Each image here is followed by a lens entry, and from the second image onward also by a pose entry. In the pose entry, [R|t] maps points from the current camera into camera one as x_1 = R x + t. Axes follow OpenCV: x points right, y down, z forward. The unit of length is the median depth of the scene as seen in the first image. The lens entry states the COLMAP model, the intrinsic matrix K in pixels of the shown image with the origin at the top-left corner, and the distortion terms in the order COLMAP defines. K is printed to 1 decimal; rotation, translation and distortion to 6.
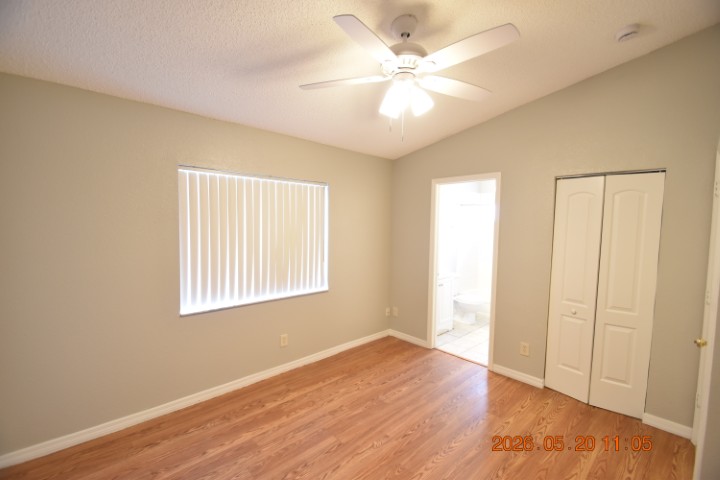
lens RADIAL K [[315.1, 0, 359.4], [0, 315.1, 241.0], [0, 0, 1]] dist [0.010412, -0.013104]
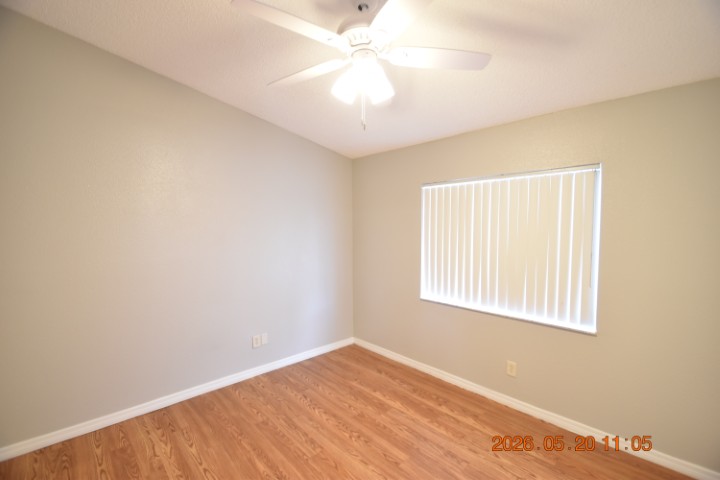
lens RADIAL K [[315.1, 0, 353.0], [0, 315.1, 235.7], [0, 0, 1]] dist [0.010412, -0.013104]
pose [[-0.014582, 0.023877, -0.999609, 0.620085], [-0.051353, 0.998378, 0.024597, -0.034725], [0.998574, 0.051692, -0.013332, 0.607365]]
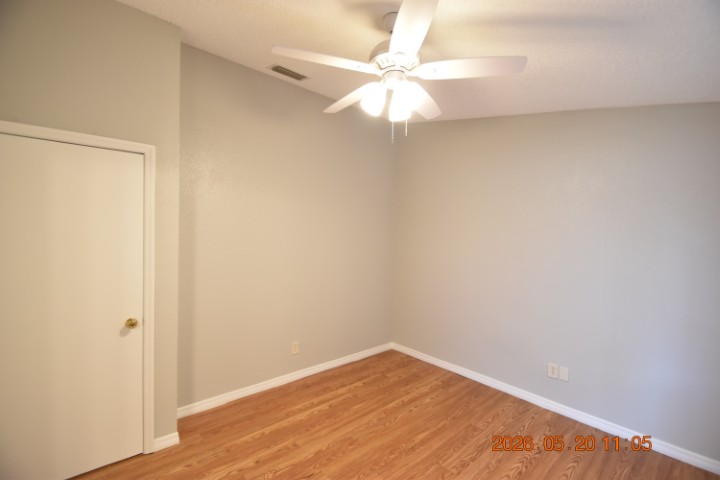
lens RADIAL K [[315.1, 0, 360.2], [0, 315.1, 237.9], [0, 0, 1]] dist [0.010412, -0.013104]
pose [[-0.999077, -0.033584, 0.026784, -0.380317], [-0.031619, 0.996996, 0.070706, -0.097330], [-0.029078, 0.069794, -0.997138, 1.758955]]
